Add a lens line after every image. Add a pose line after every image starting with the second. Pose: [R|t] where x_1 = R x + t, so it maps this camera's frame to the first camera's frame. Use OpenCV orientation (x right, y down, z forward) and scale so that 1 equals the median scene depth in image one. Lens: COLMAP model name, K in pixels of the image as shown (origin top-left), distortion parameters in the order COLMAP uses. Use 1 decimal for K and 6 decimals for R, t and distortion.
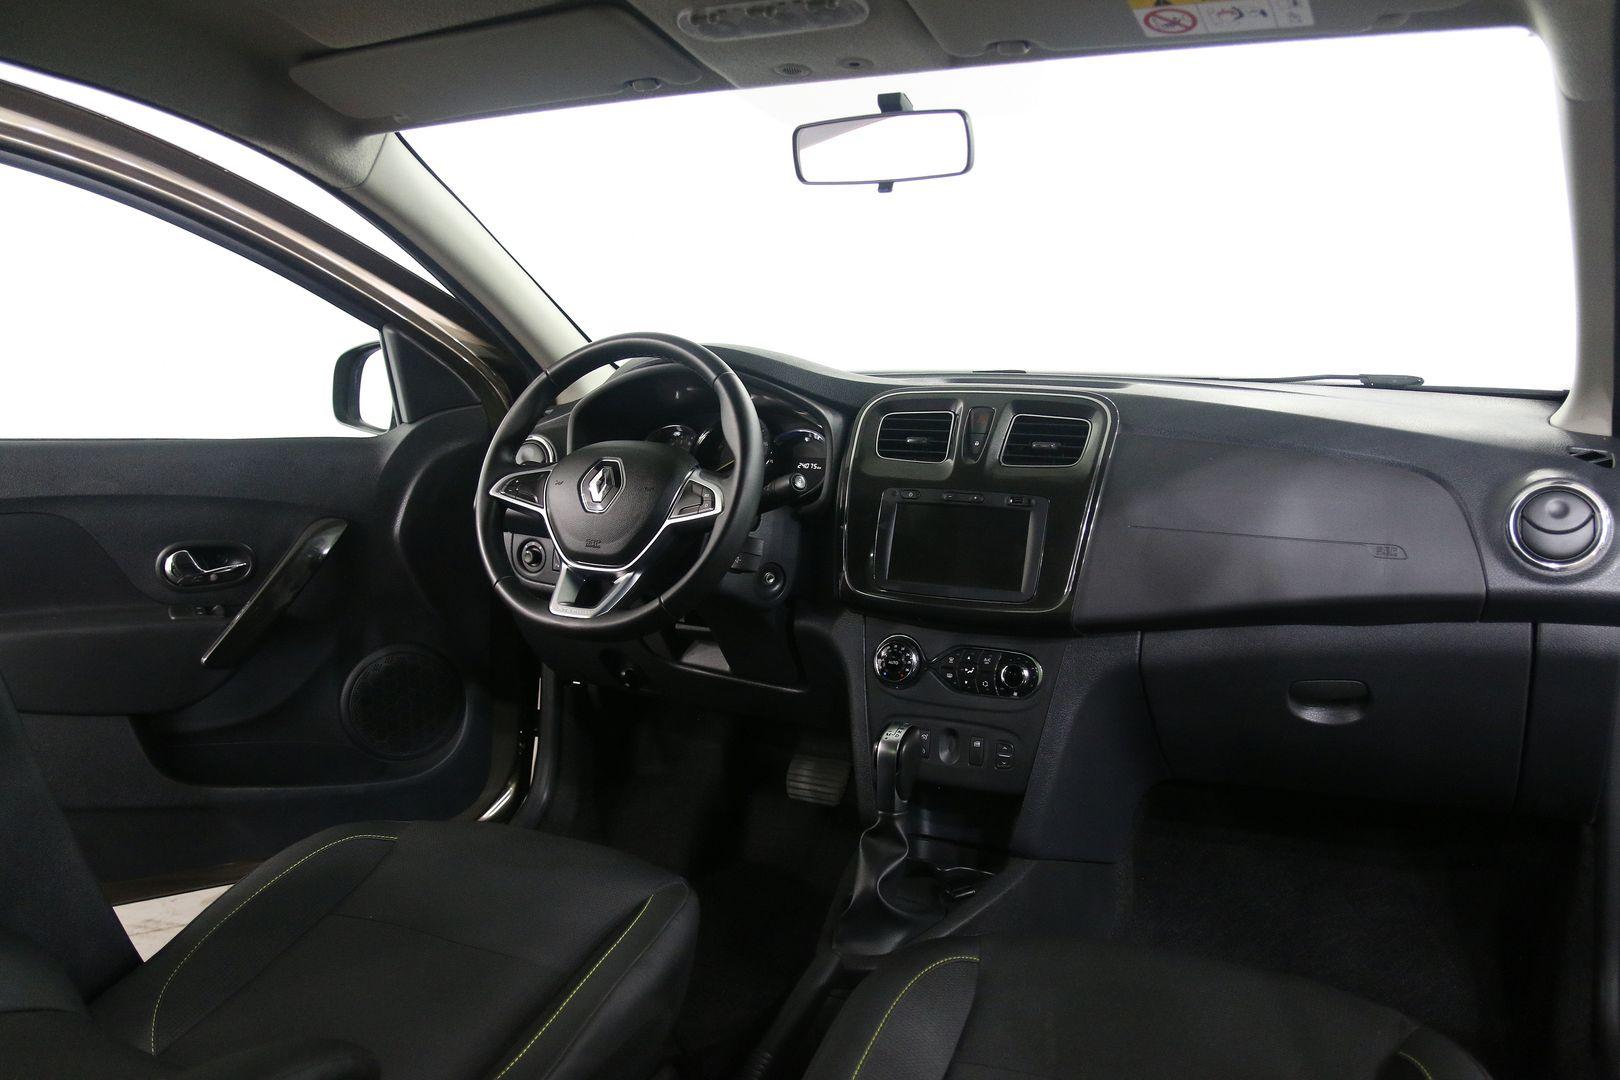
lens RADIAL K [[1299.5, 0, 809.0], [0, 1299.5, 542.0], [0, 0, 1]] dist [-0.076033, 0.009560]
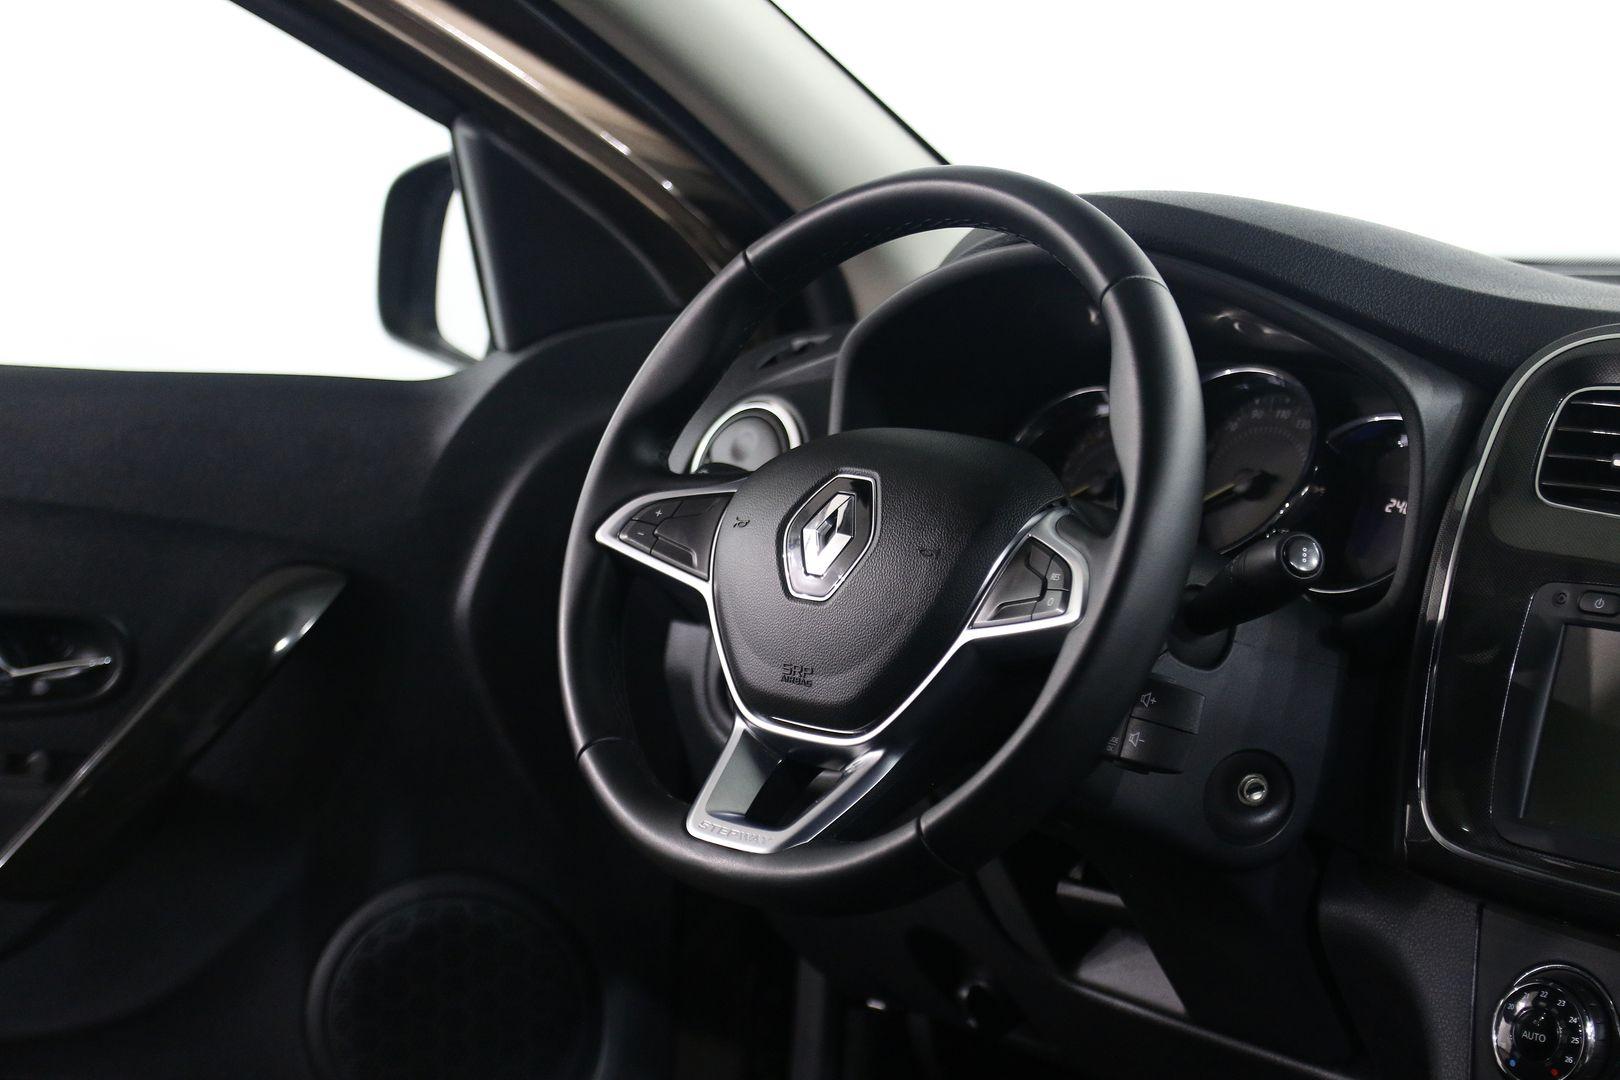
lens RADIAL K [[3472.1, 0, 811.8], [0, 3472.1, 545.9], [0, 0, 1]] dist [0.175266, 0.000000]
pose [[0.948464, 0.056206, -0.311861, 0.178174], [-0.063874, 0.997854, -0.014419, -0.023433], [0.310381, 0.033595, 0.950018, -0.057631]]
